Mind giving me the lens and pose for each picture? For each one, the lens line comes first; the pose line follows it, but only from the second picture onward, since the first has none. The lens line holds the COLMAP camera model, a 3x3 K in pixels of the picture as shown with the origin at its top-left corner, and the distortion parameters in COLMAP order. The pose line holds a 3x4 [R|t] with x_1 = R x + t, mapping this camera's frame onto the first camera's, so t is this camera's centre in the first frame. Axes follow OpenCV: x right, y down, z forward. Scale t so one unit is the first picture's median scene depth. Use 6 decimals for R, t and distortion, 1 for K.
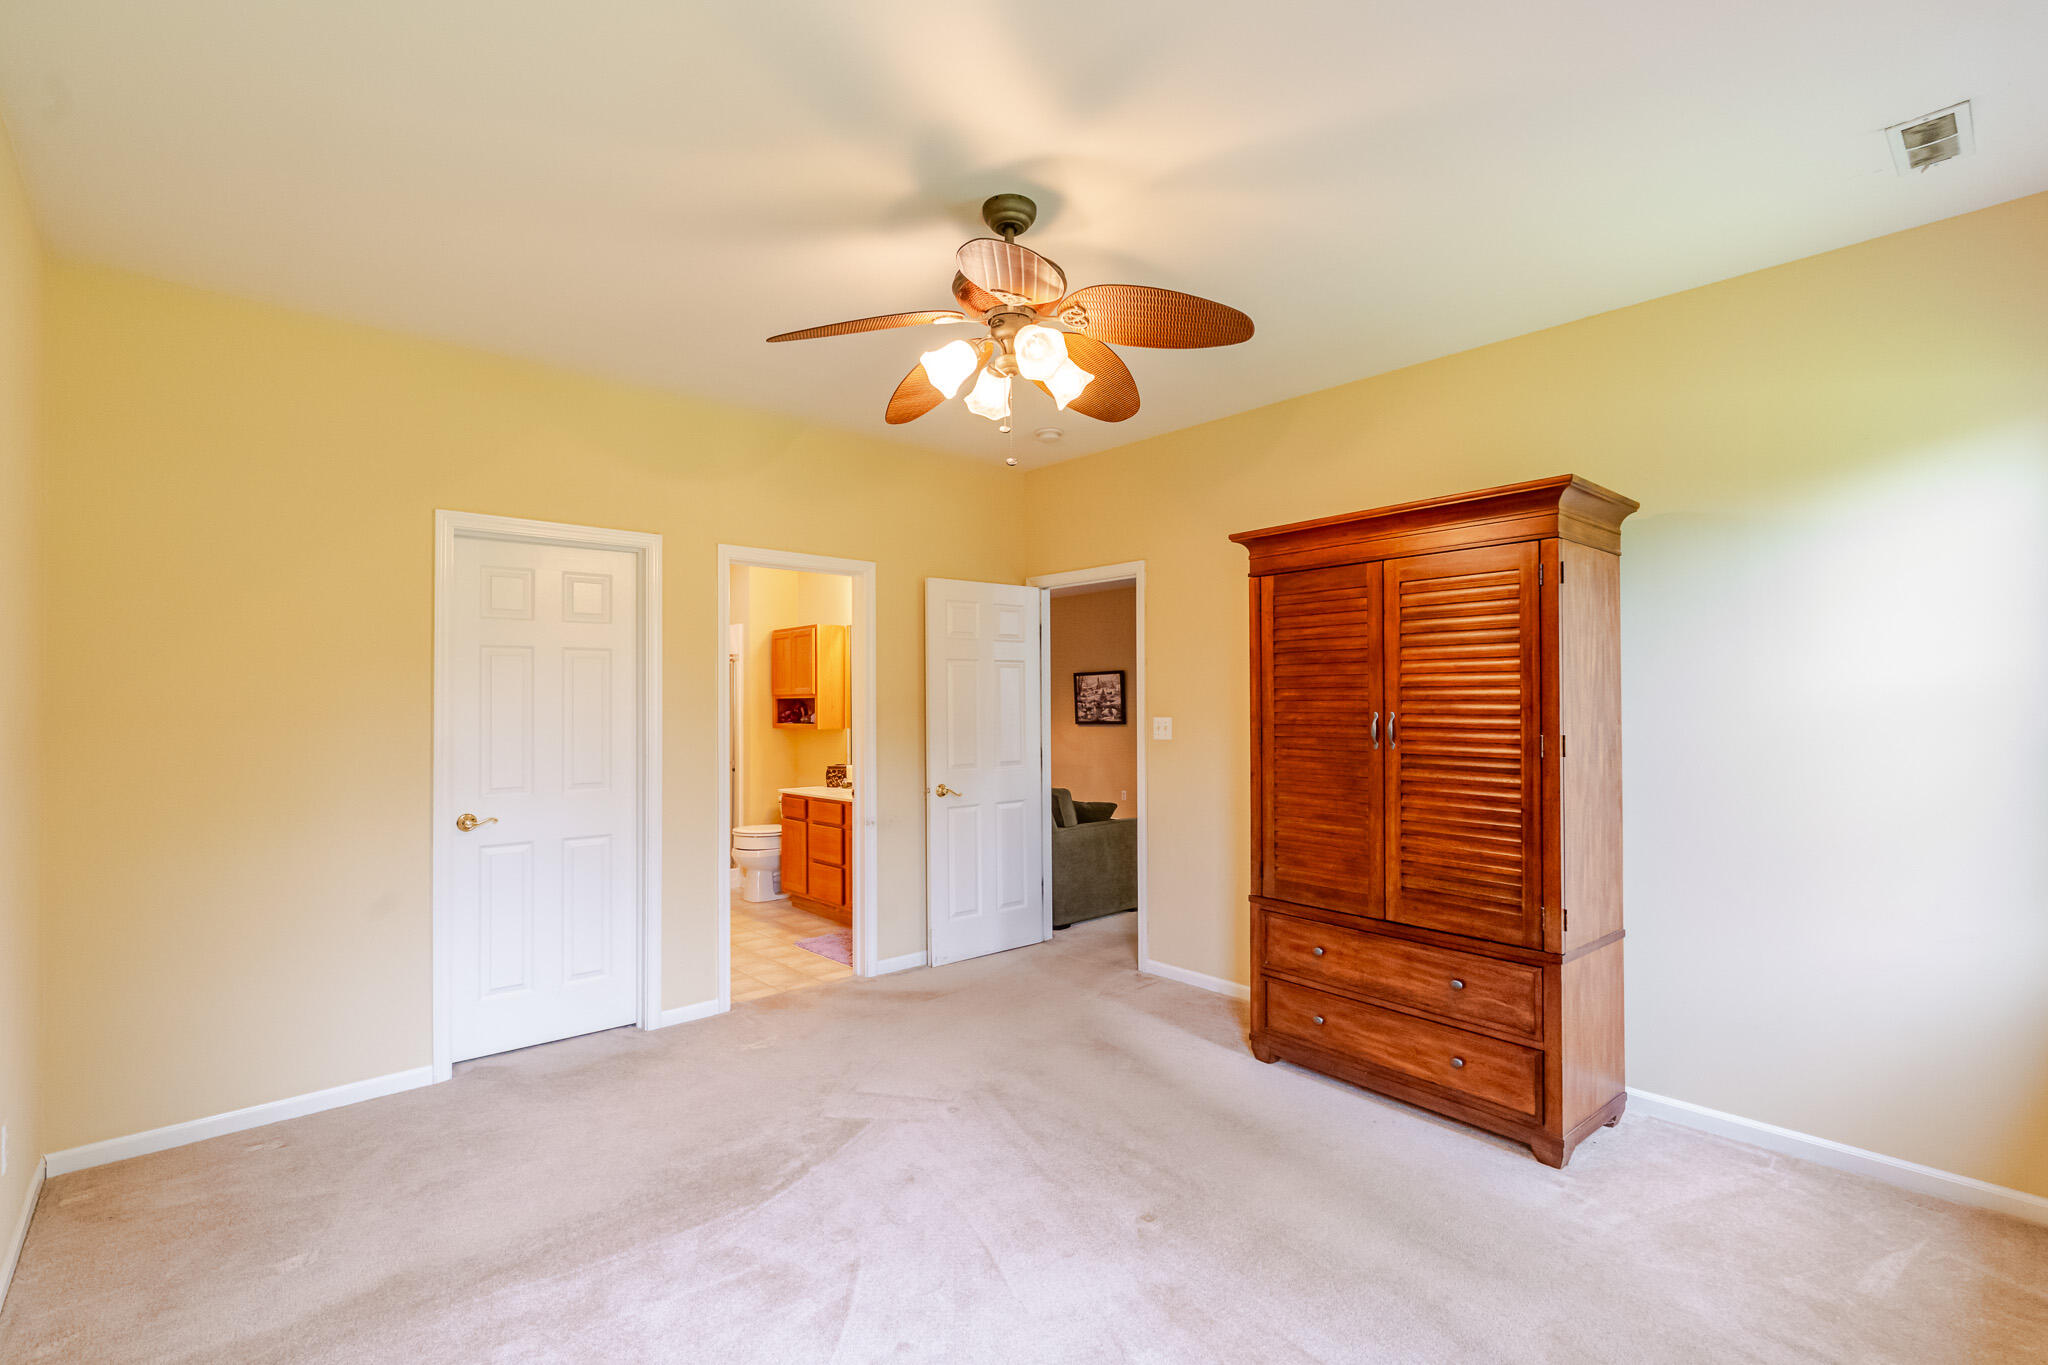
lens RADIAL K [[904.5, 0, 1025.8], [0, 904.5, 691.0], [0, 0, 1]] dist [0.000455, -0.000710]
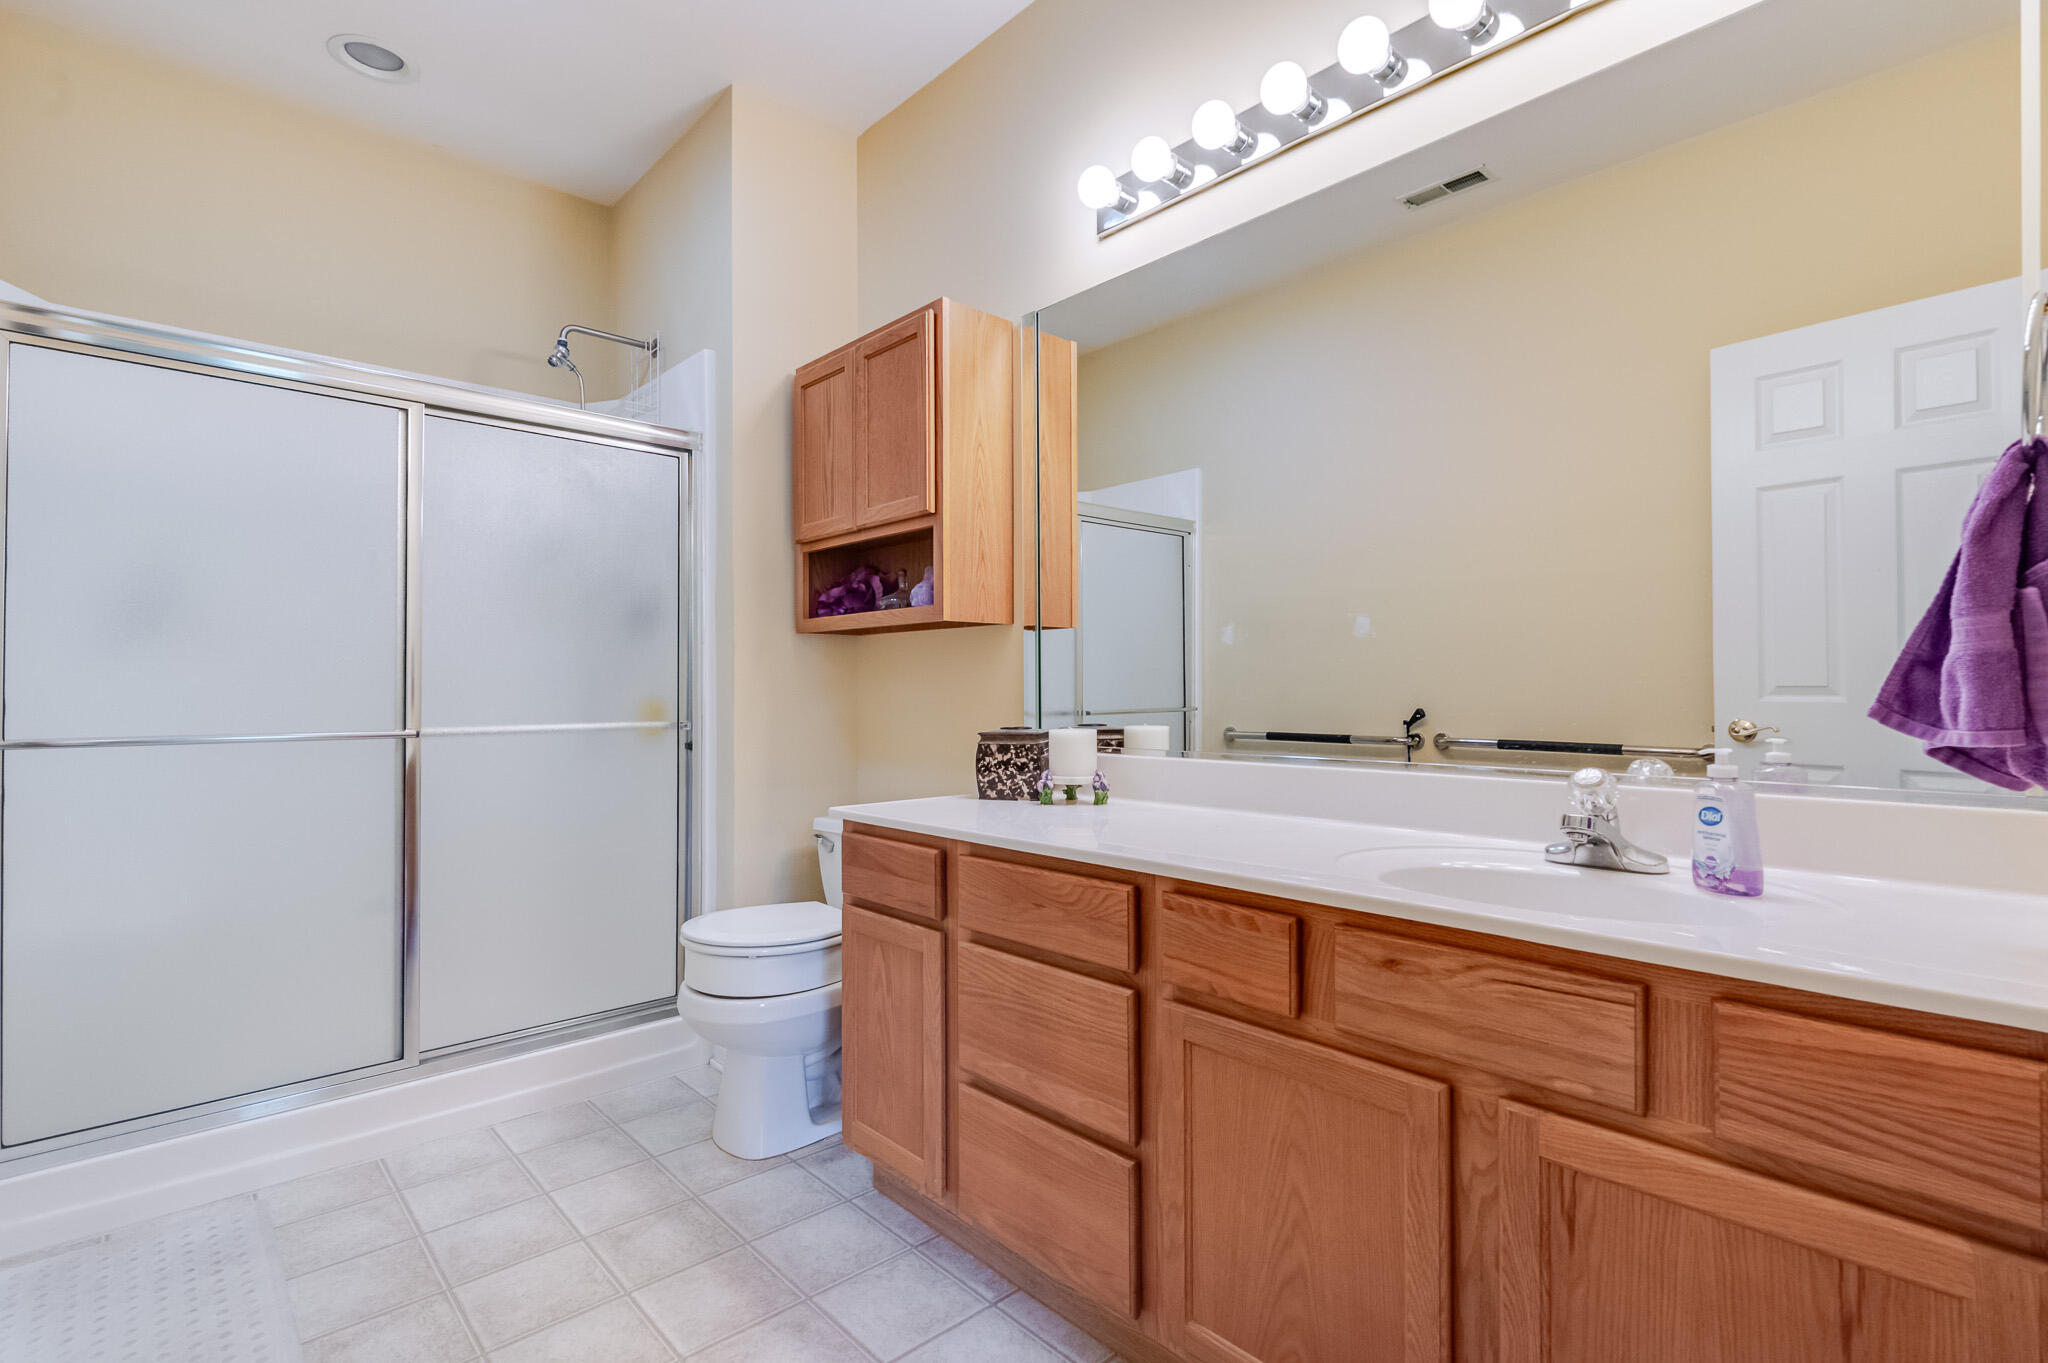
lens RADIAL K [[950.8, 0, 1021.7], [0, 950.8, 678.5], [0, 0, 1]] dist [-0.003061, -0.000296]
pose [[0.999952, 0.001806, 0.009660, -0.207726], [-0.001883, 0.999966, 0.008035, 0.061279], [-0.009645, -0.008053, 0.999921, 0.665592]]
